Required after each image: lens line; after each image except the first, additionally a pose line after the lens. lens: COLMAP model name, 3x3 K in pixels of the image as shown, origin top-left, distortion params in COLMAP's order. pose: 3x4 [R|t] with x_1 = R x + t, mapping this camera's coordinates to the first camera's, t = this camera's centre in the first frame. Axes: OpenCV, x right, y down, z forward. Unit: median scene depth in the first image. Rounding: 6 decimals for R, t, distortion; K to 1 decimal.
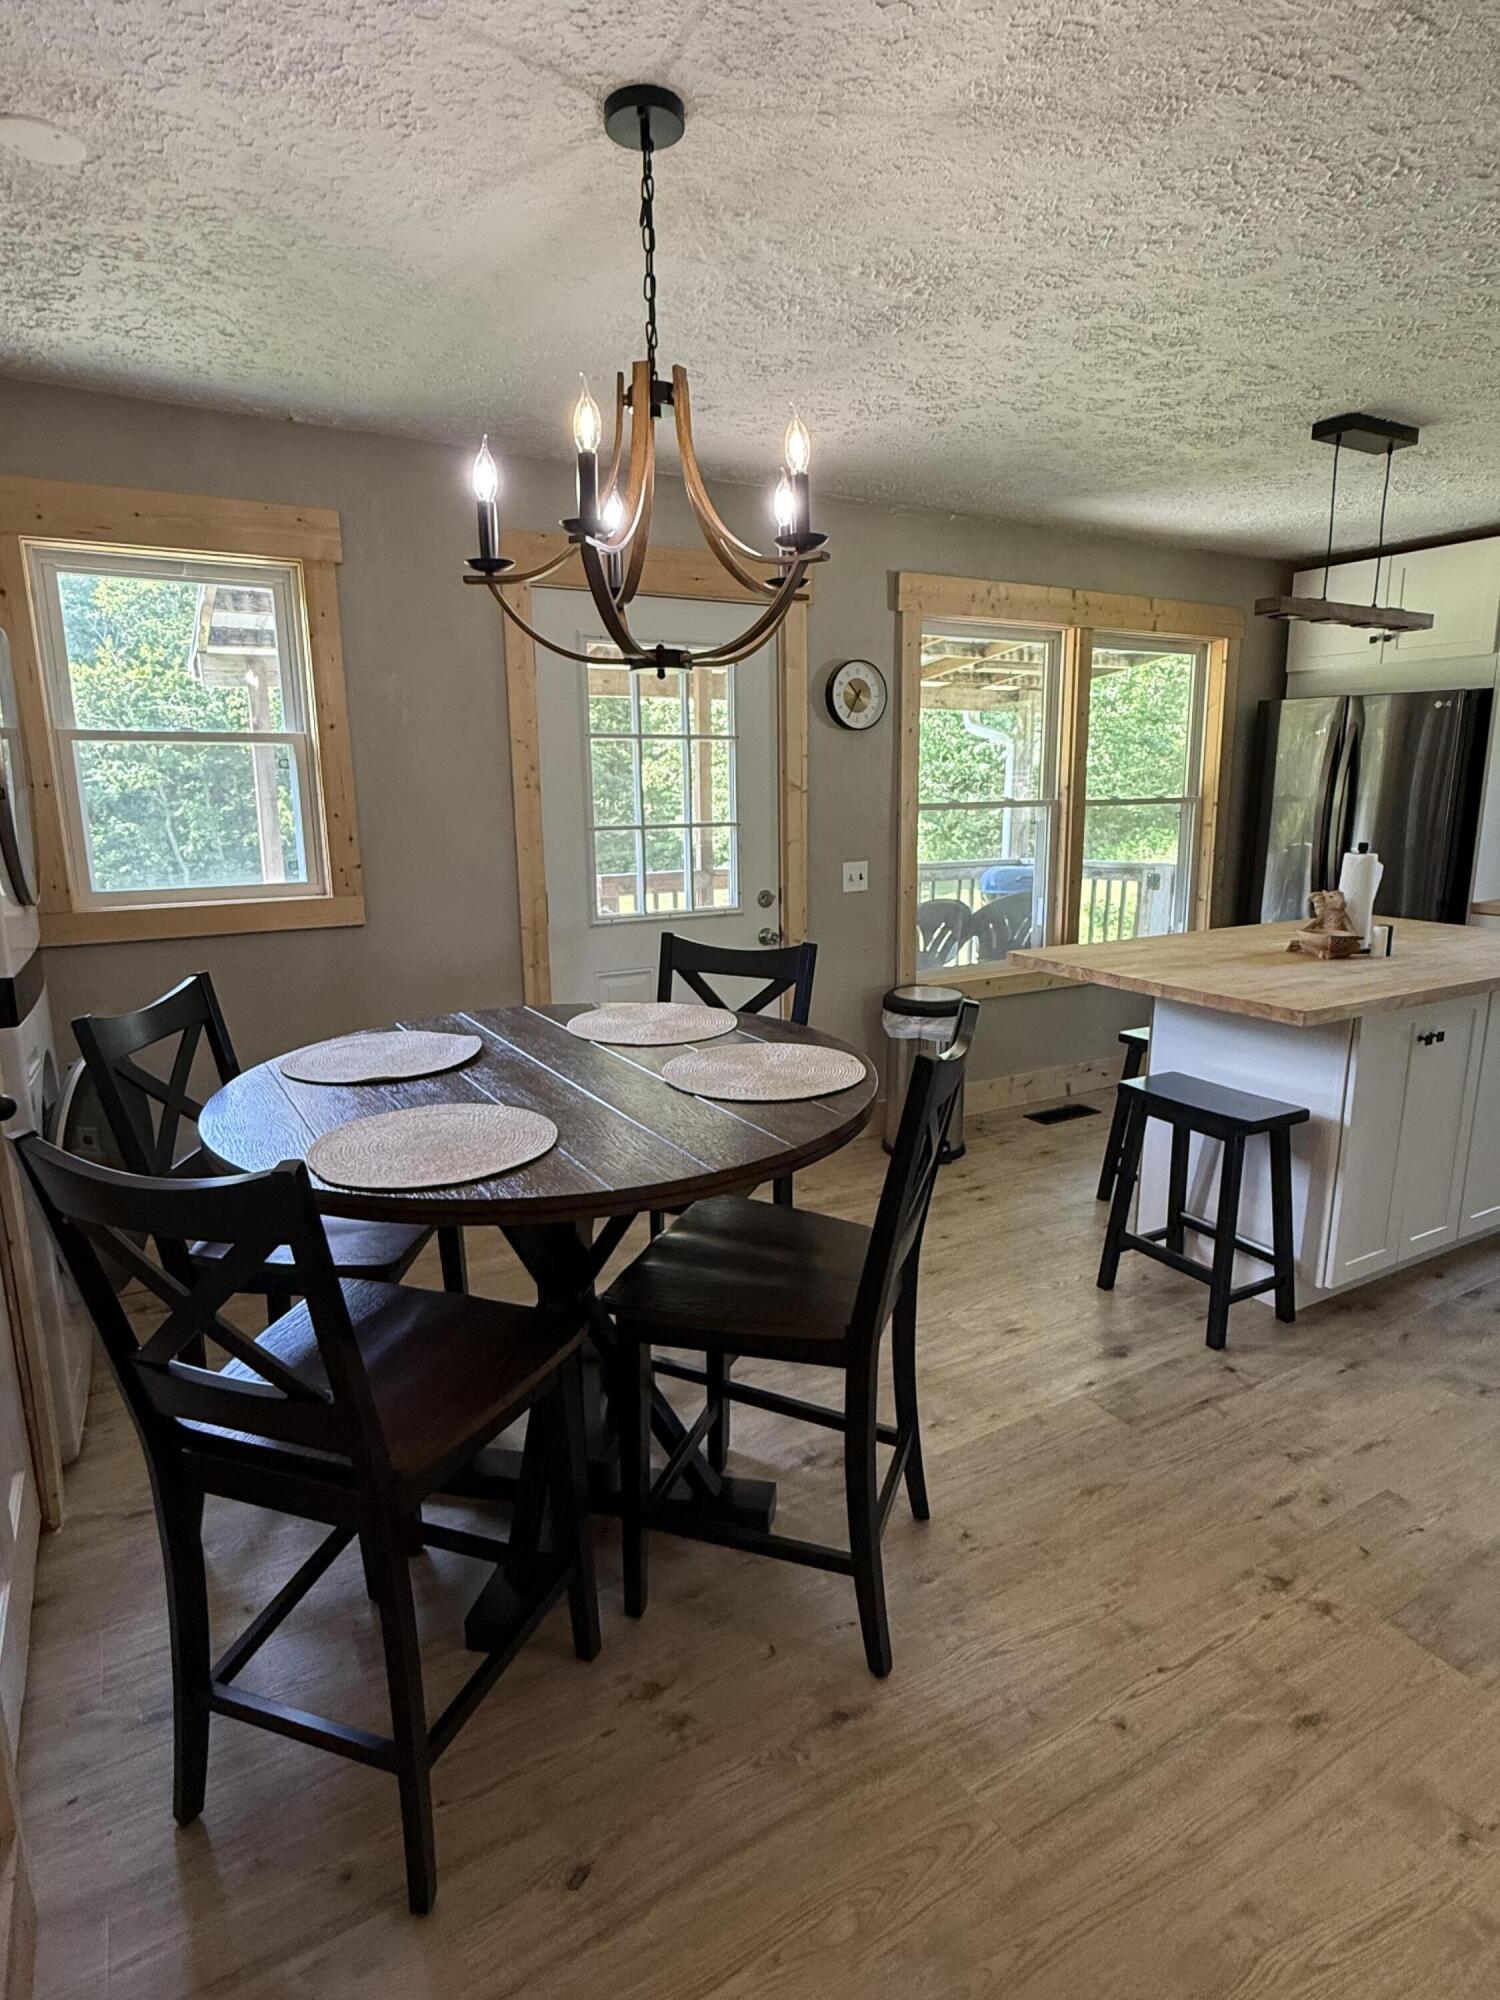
lens RADIAL K [[1082.7, 0, 759.6], [0, 1082.7, 997.9], [0, 0, 1]] dist [0.000947, -0.001089]
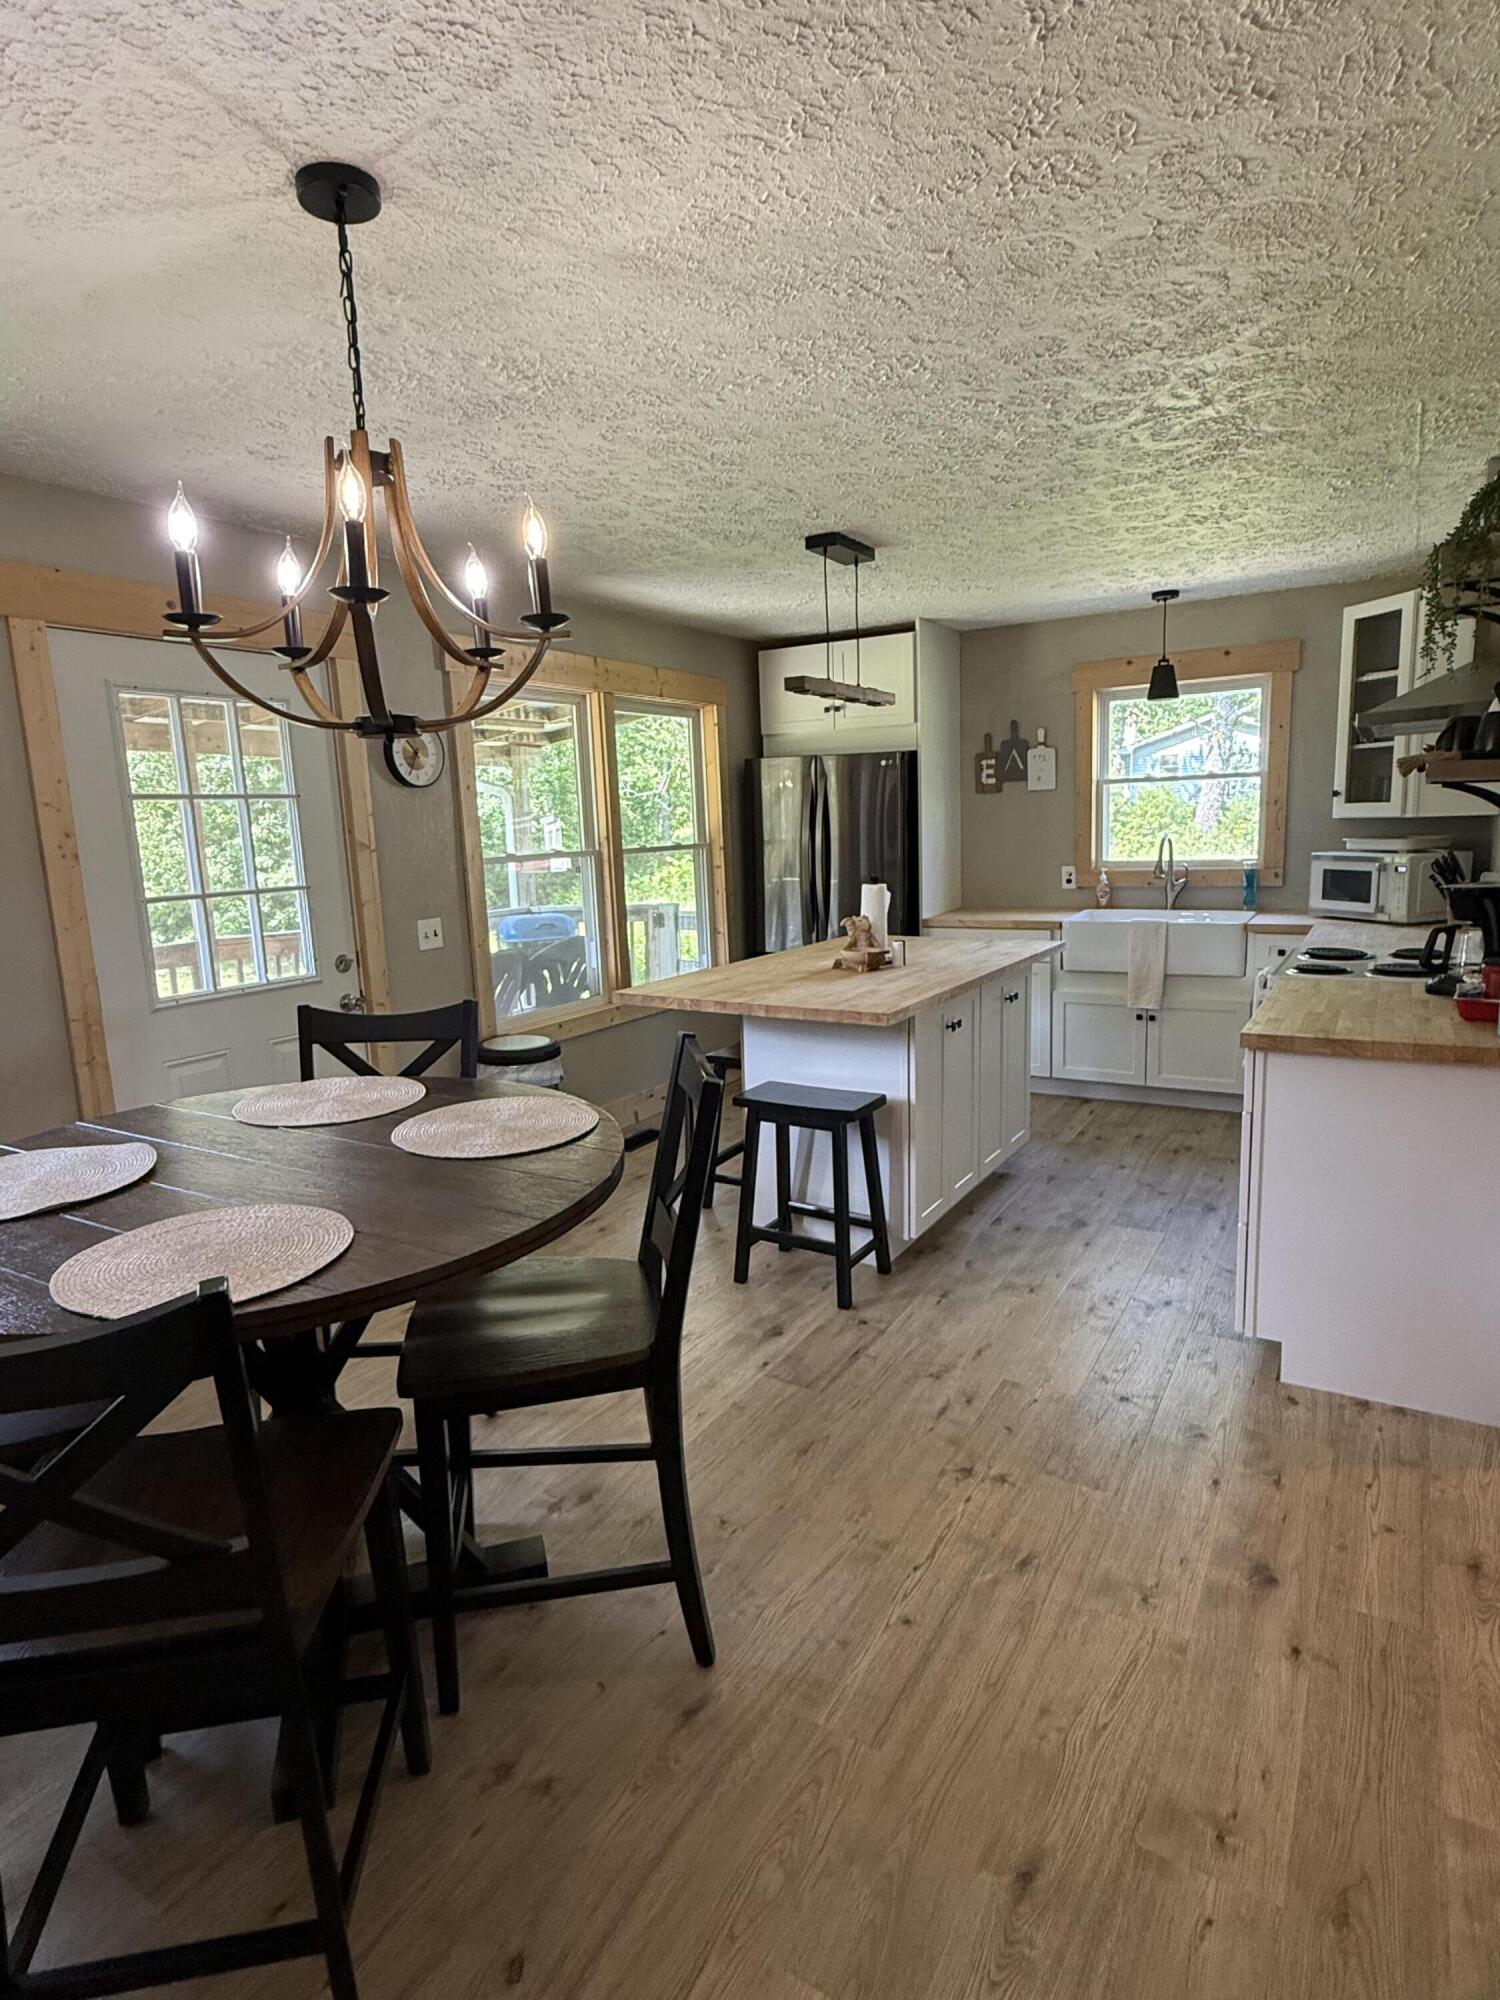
lens RADIAL K [[1082.7, 0, 753.0], [0, 1082.7, 996.7], [0, 0, 1]] dist [0.000947, -0.001089]
pose [[0.873521, -0.099847, 0.476436, -0.218099], [0.121438, 0.992491, -0.014654, -0.007435], [-0.471395, 0.070657, 0.879087, -0.008101]]
